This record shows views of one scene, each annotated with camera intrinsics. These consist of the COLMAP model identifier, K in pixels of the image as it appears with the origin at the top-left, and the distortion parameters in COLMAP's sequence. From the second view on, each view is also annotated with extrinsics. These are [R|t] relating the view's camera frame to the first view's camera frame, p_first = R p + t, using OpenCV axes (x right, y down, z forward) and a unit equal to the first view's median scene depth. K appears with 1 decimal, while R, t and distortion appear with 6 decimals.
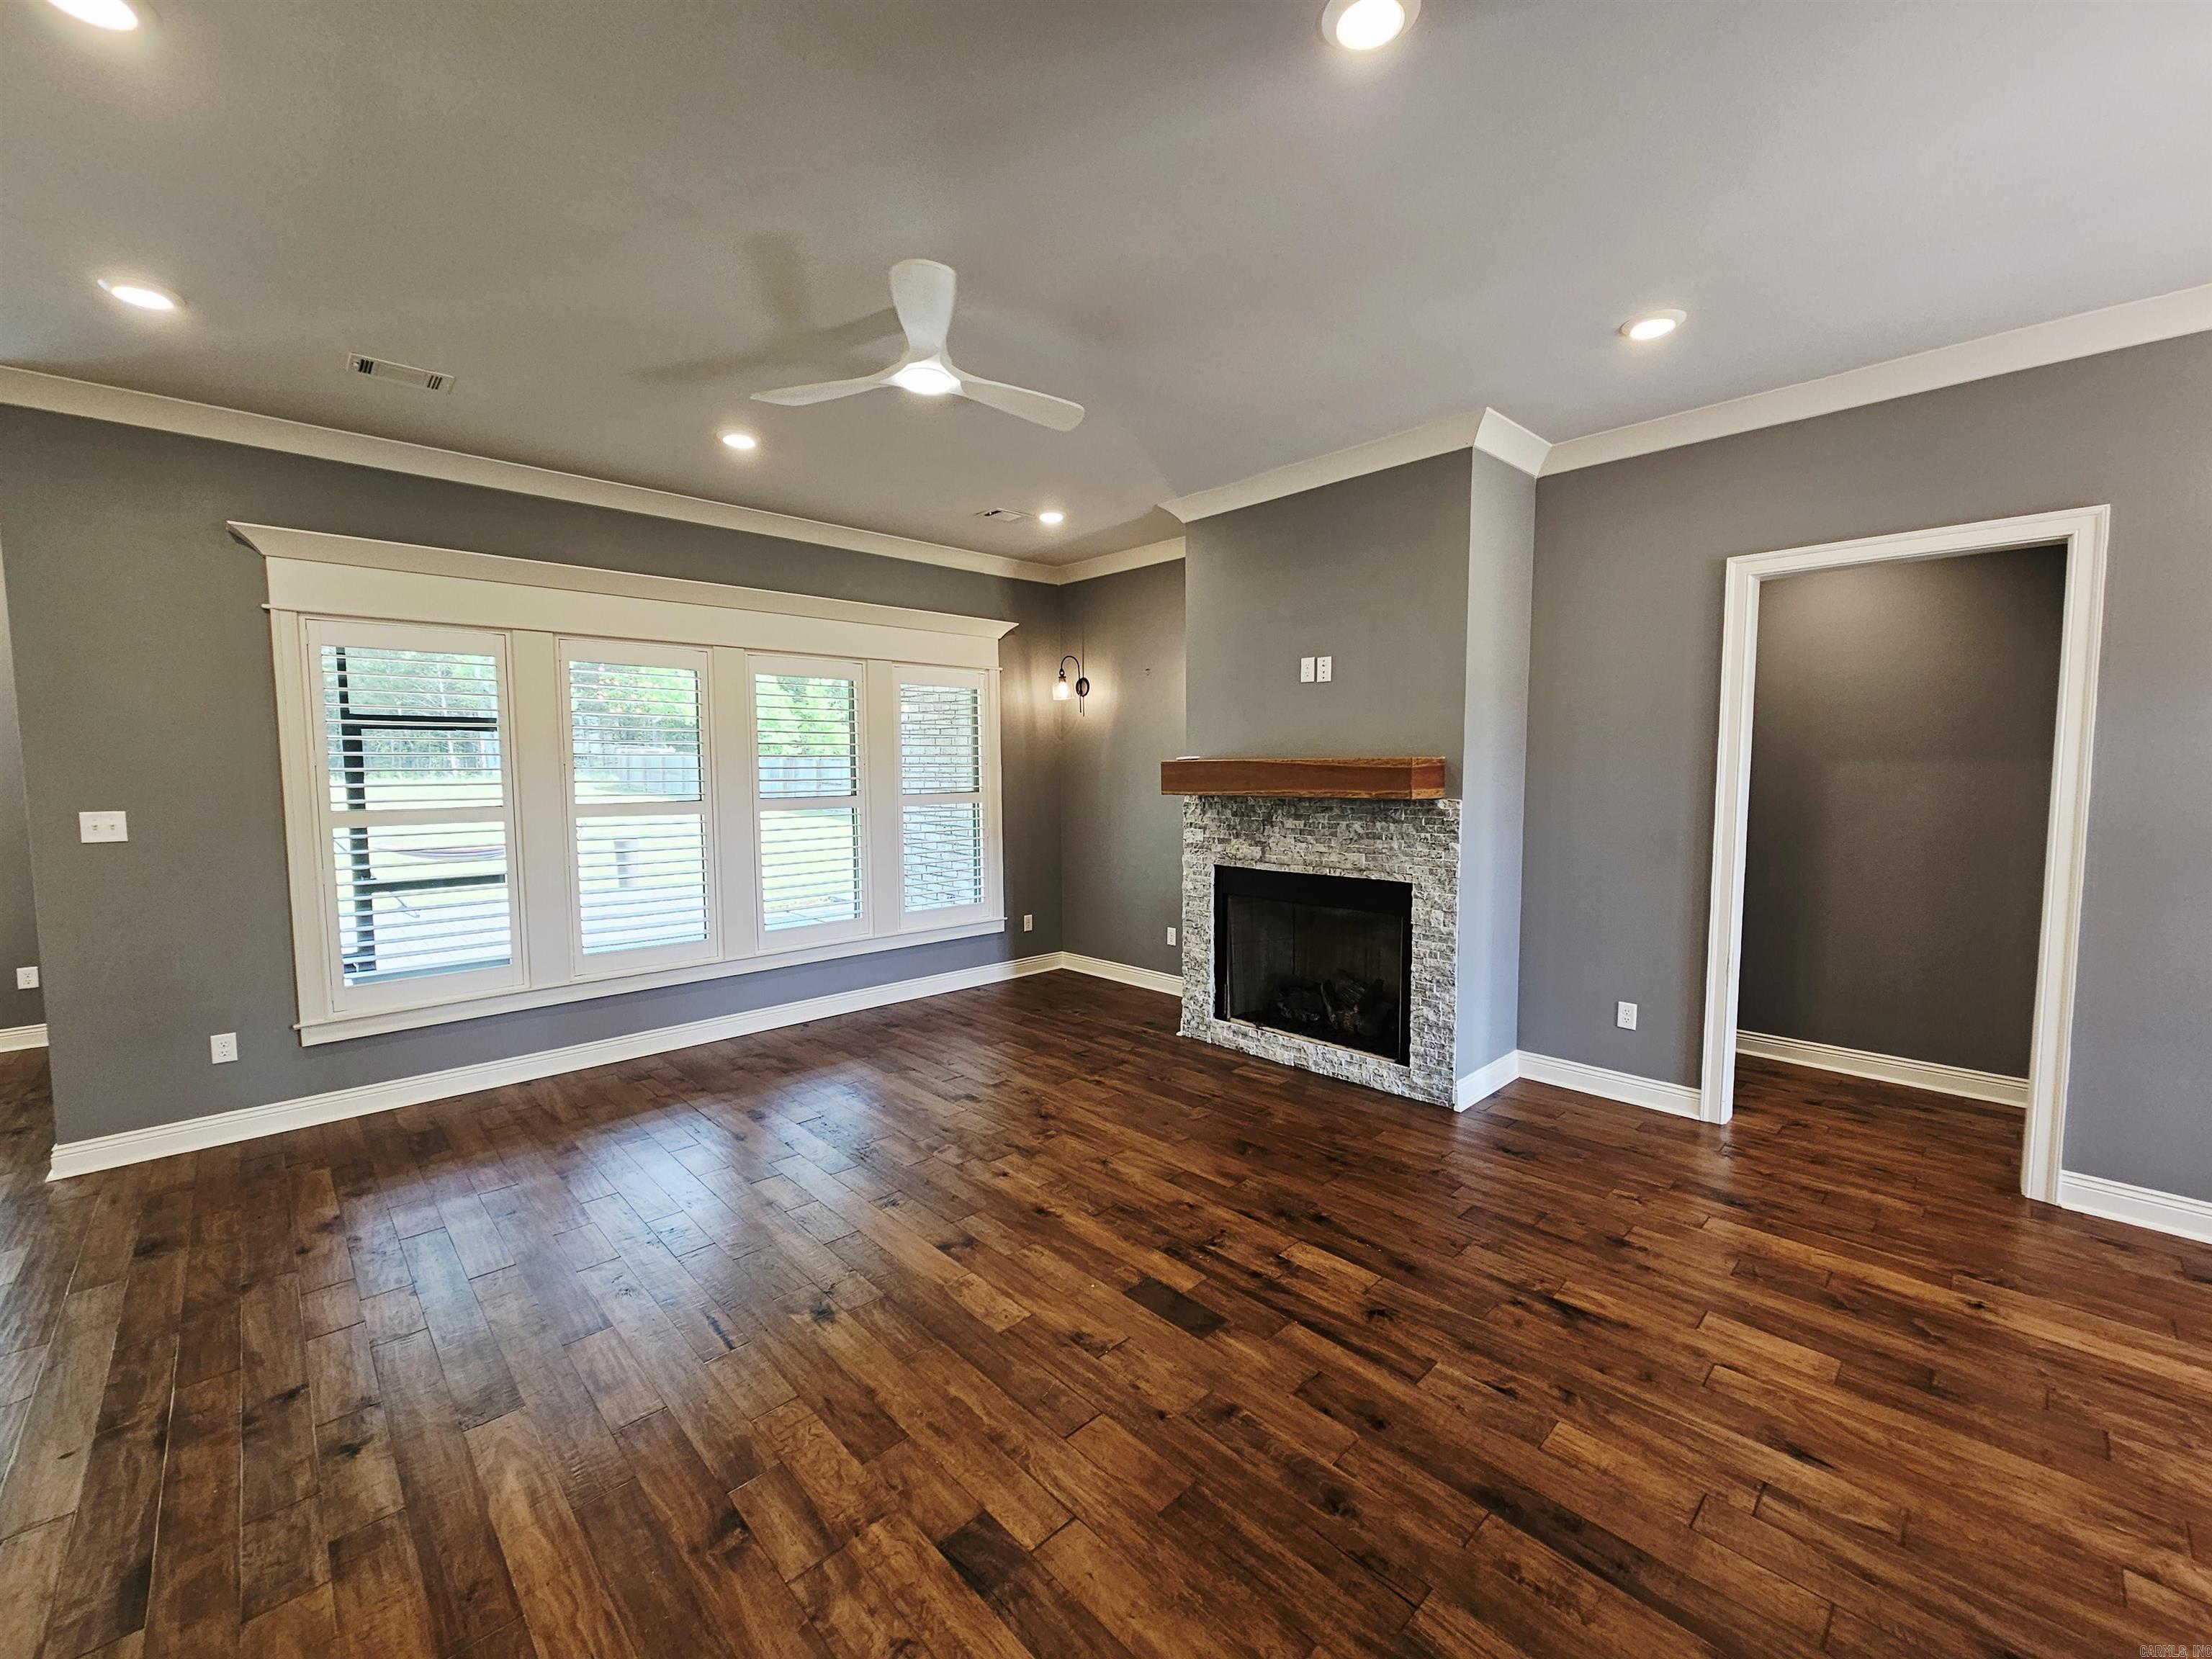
lens RADIAL K [[905.0, 0, 1111.5], [0, 905.0, 836.4], [0, 0, 1]] dist [-0.002796, 0.001792]
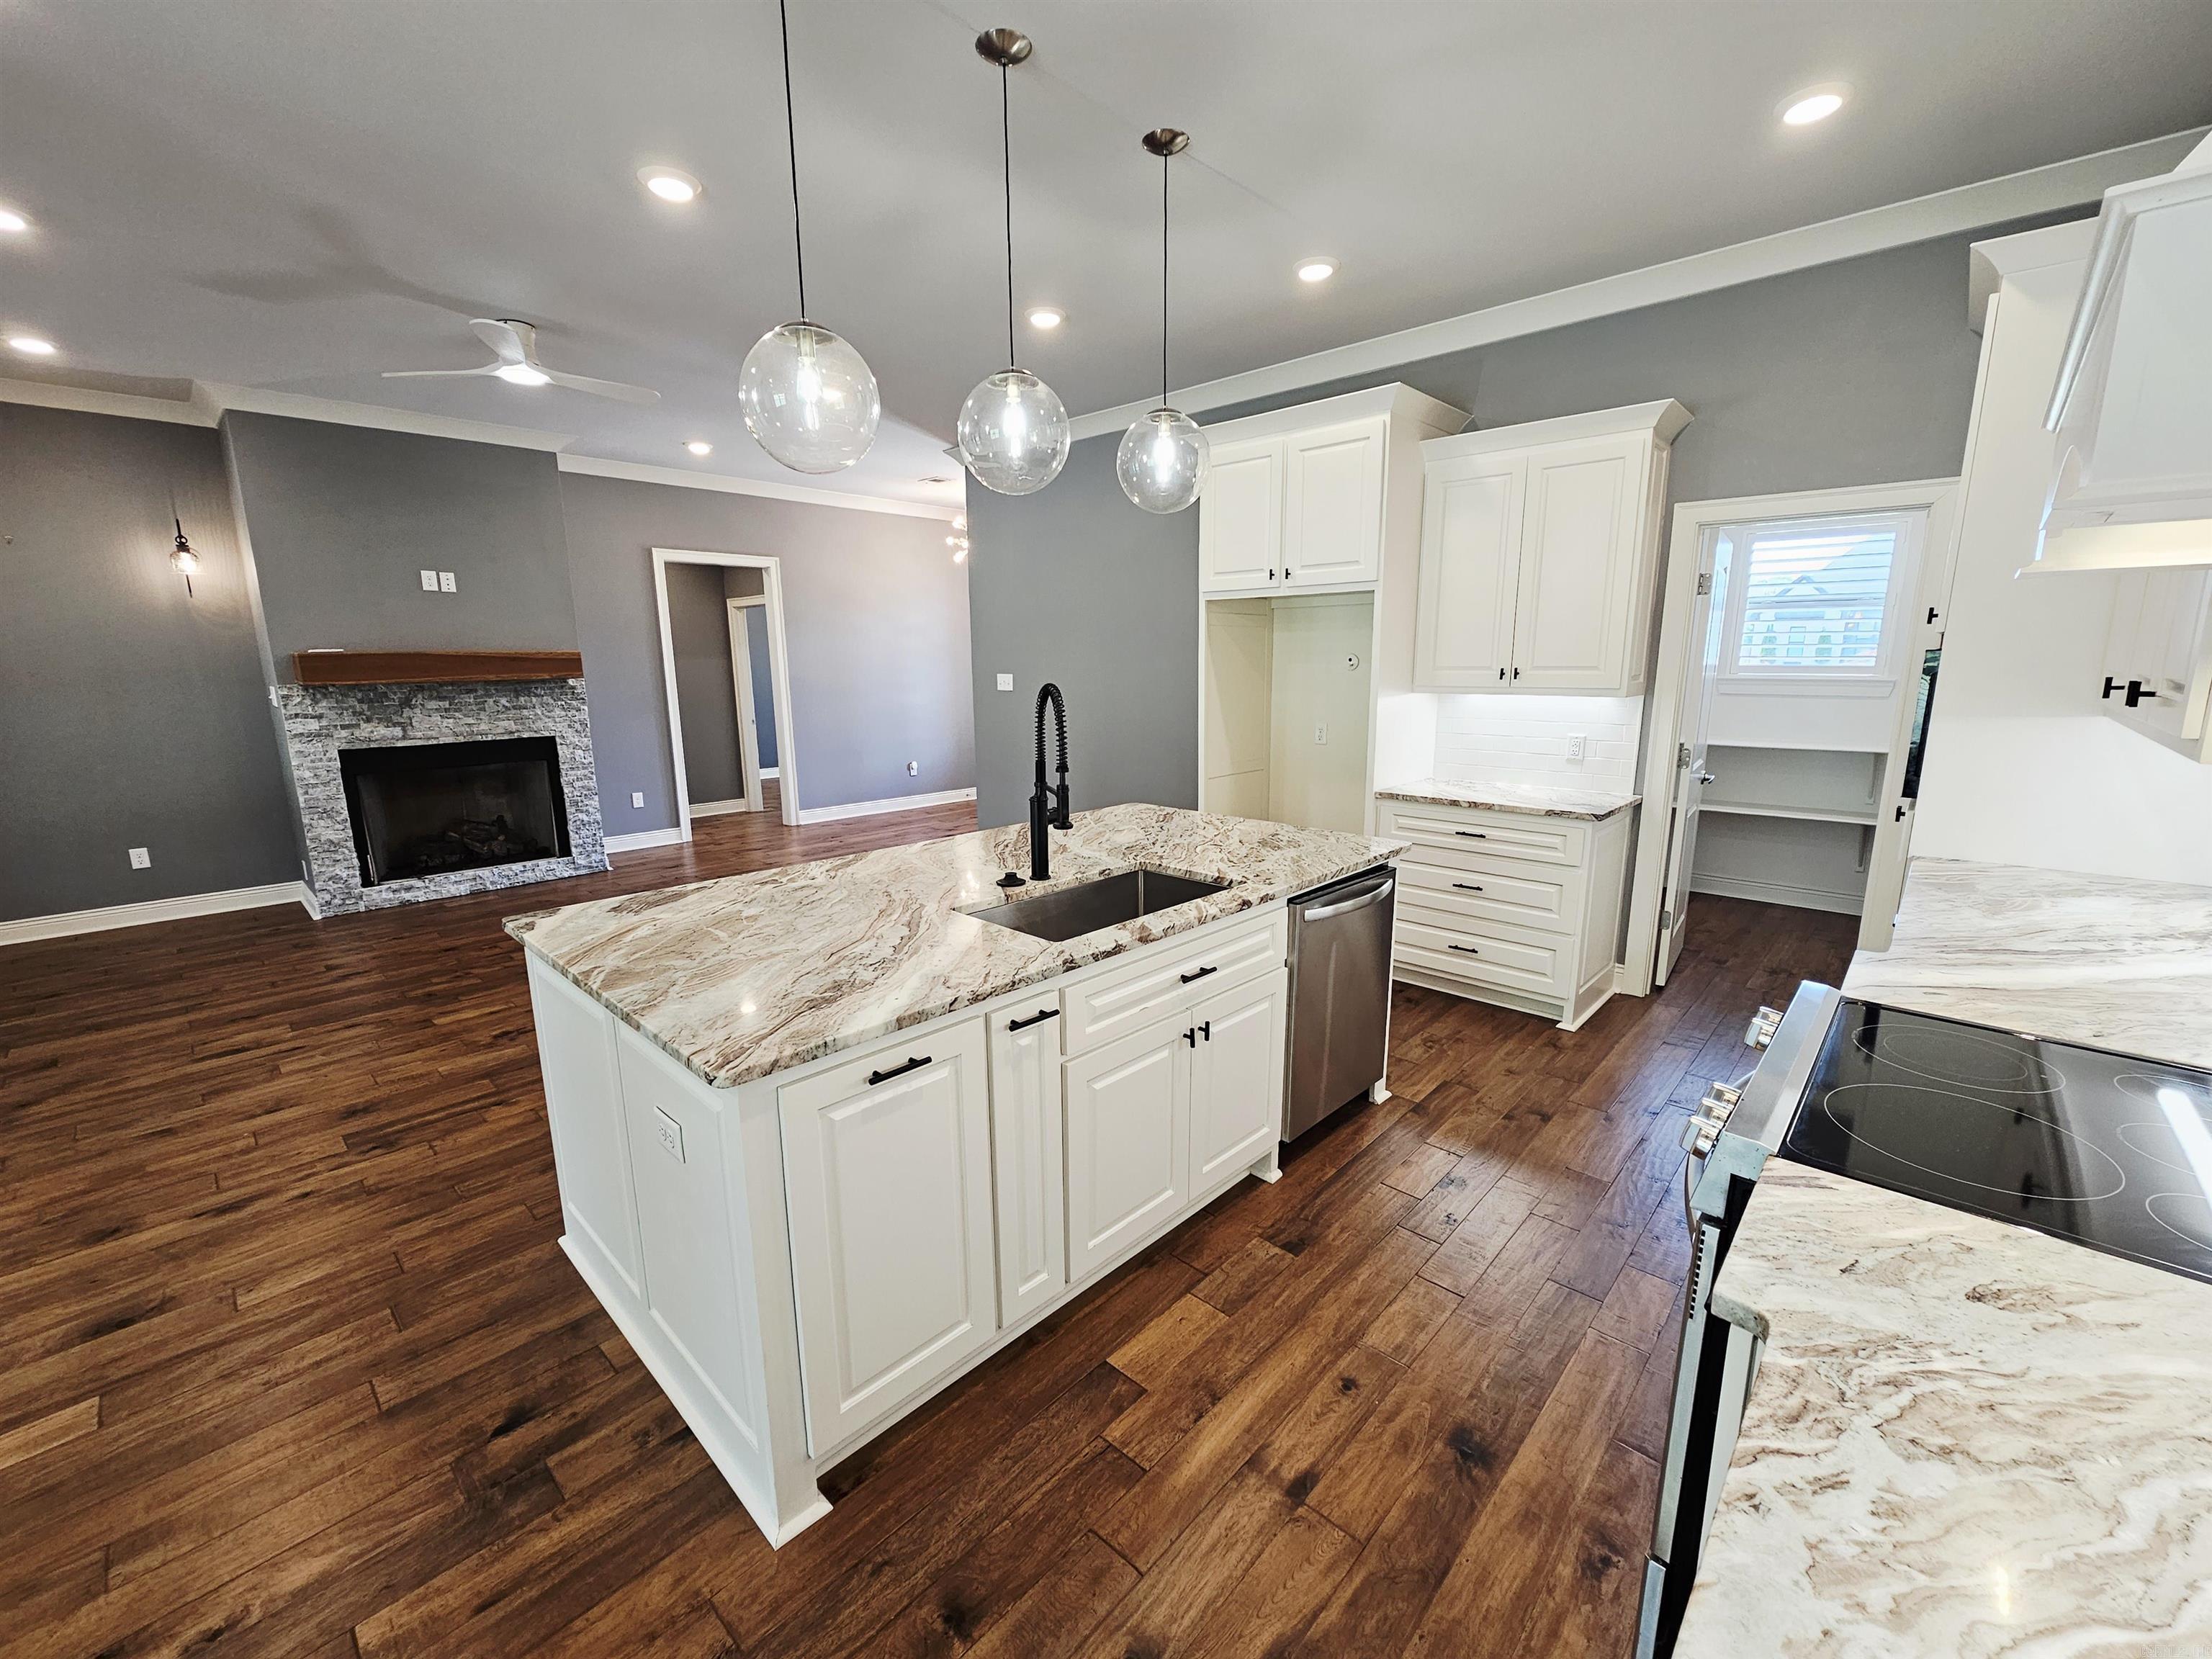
lens RADIAL K [[905.0, 0, 1105.3], [0, 905.0, 834.9], [0, 0, 1]] dist [-0.002796, 0.001792]
pose [[-0.047622, -0.187456, 0.981118, -1.197630], [0.088715, 0.977557, 0.191082, 0.005951], [-0.994918, 0.096140, -0.029923, 0.138061]]
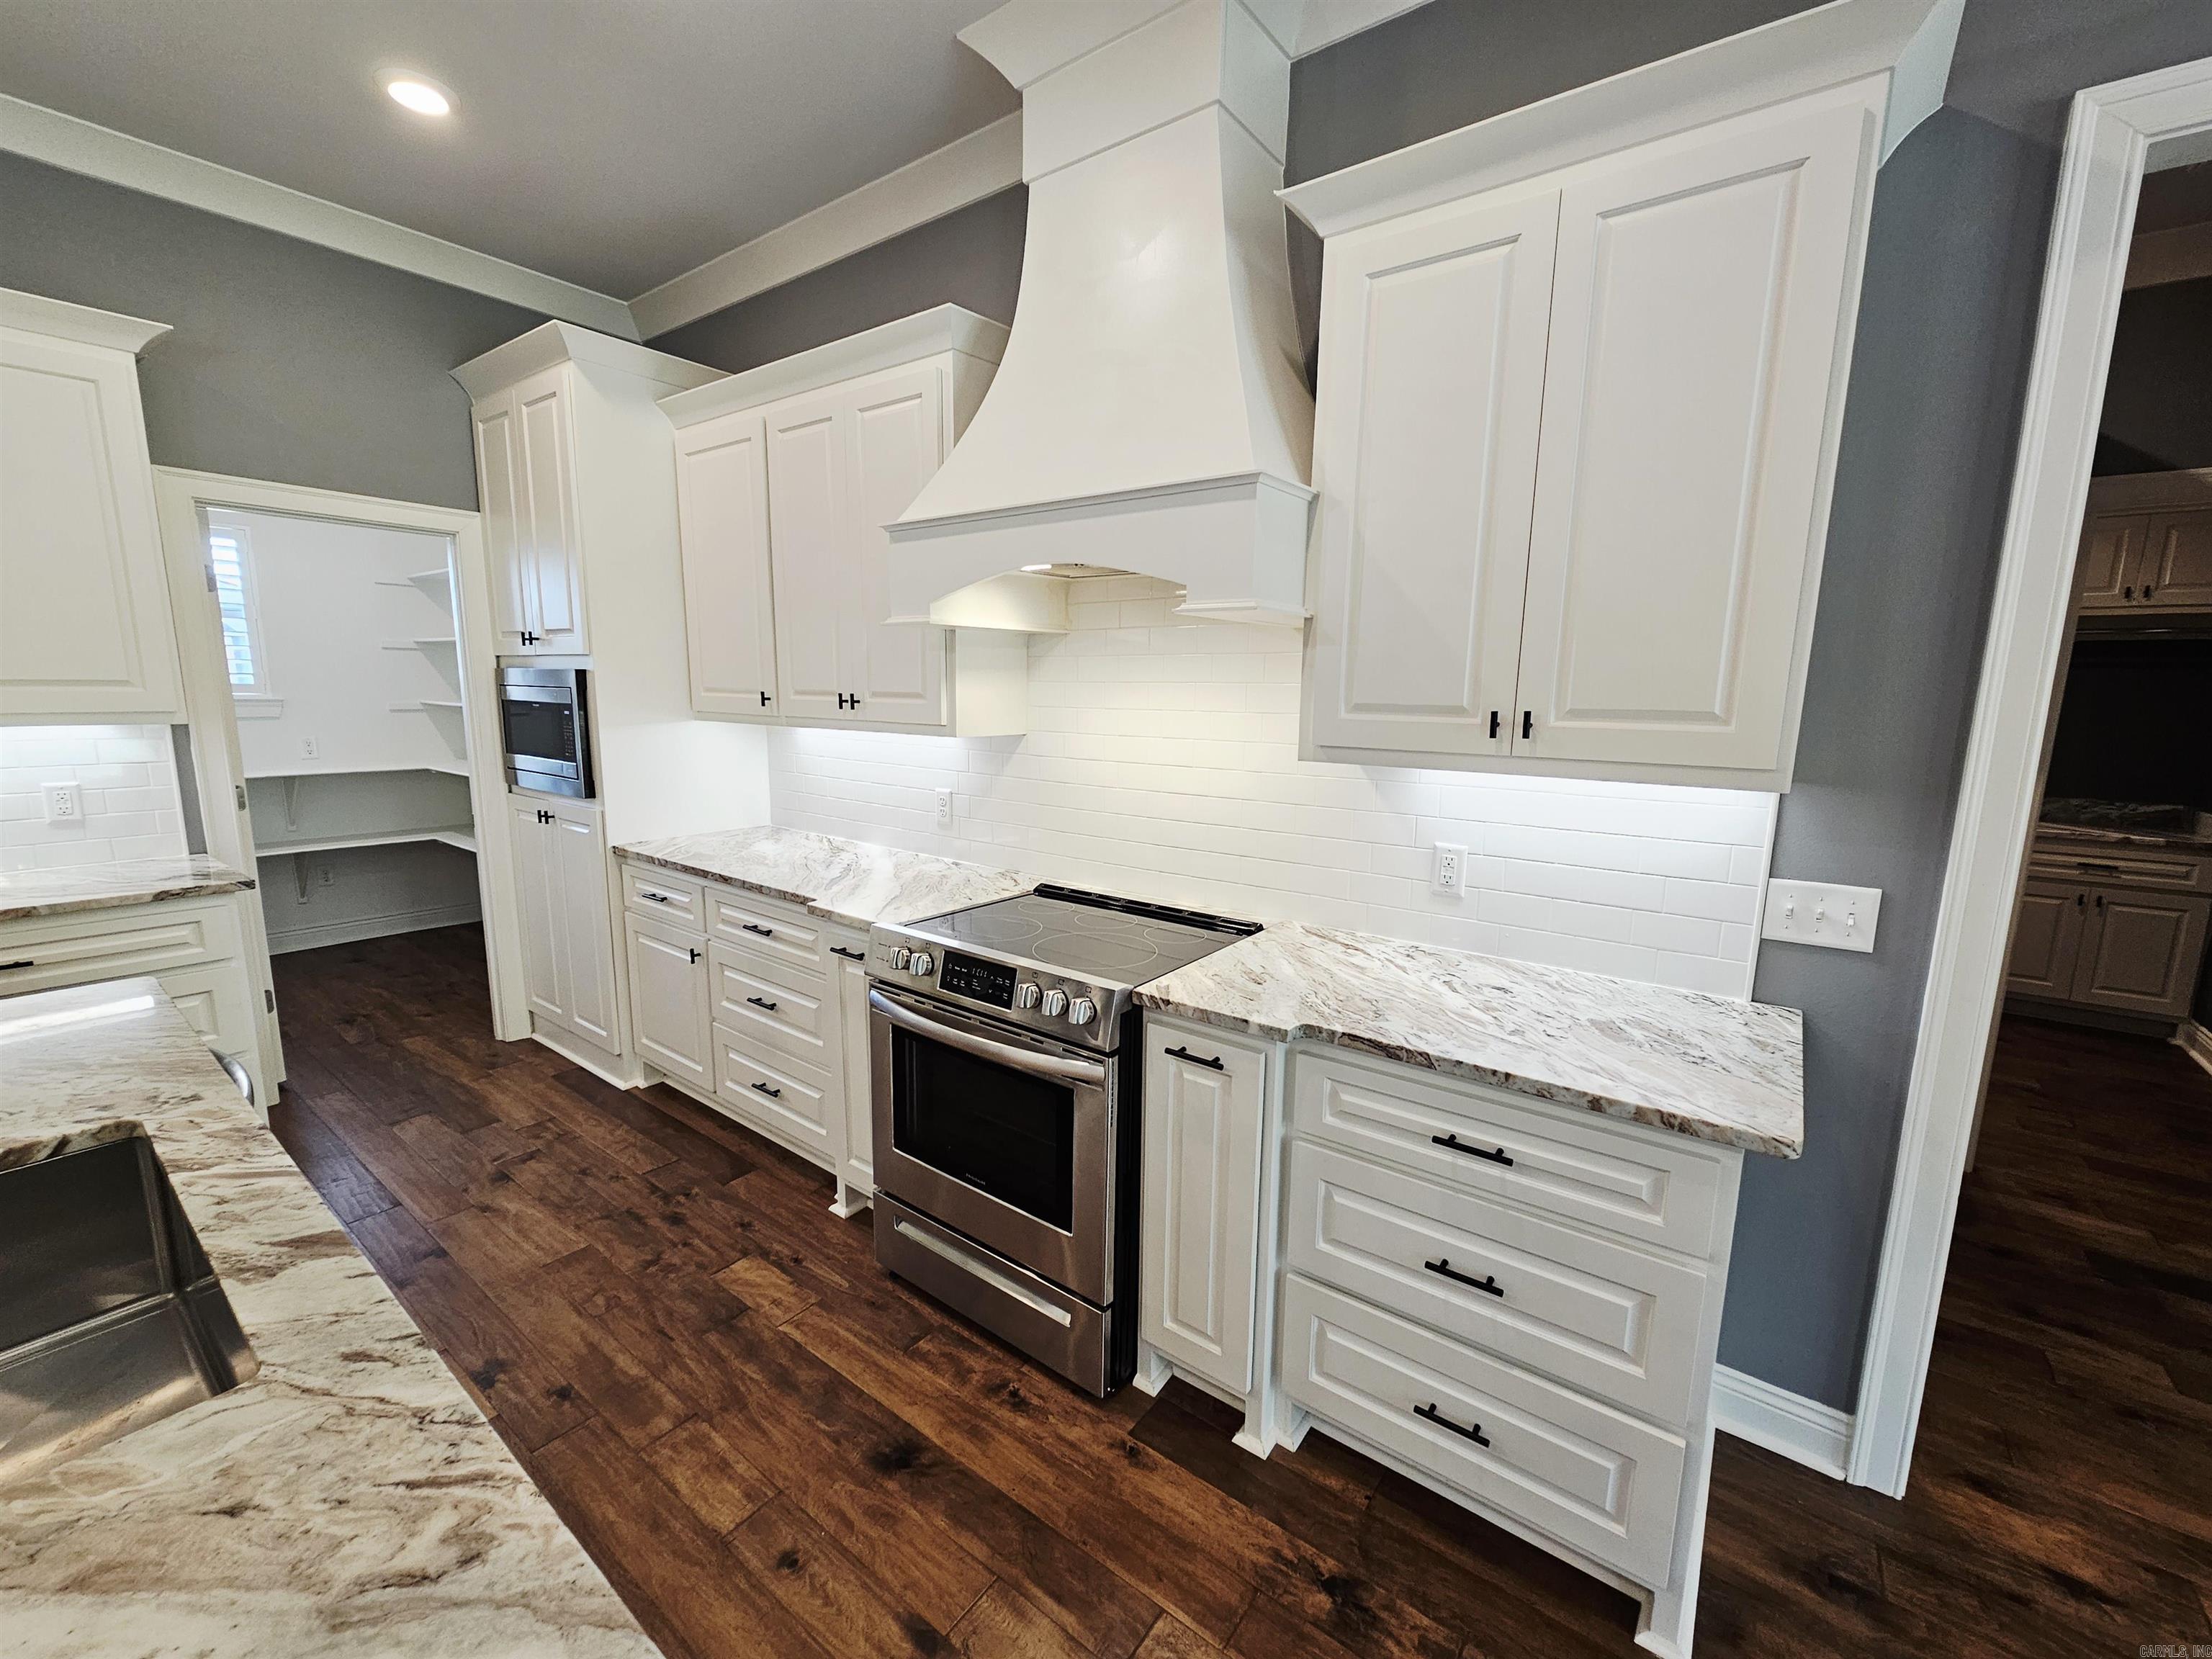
lens RADIAL K [[905.0, 0, 1108.4], [0, 905.0, 837.5], [0, 0, 1]] dist [-0.002796, 0.001792]
pose [[-0.987738, 0.016484, -0.155248, -0.890235], [-0.022219, 0.969445, 0.244300, -0.004609], [0.154531, 0.244754, -0.957191, 0.326777]]
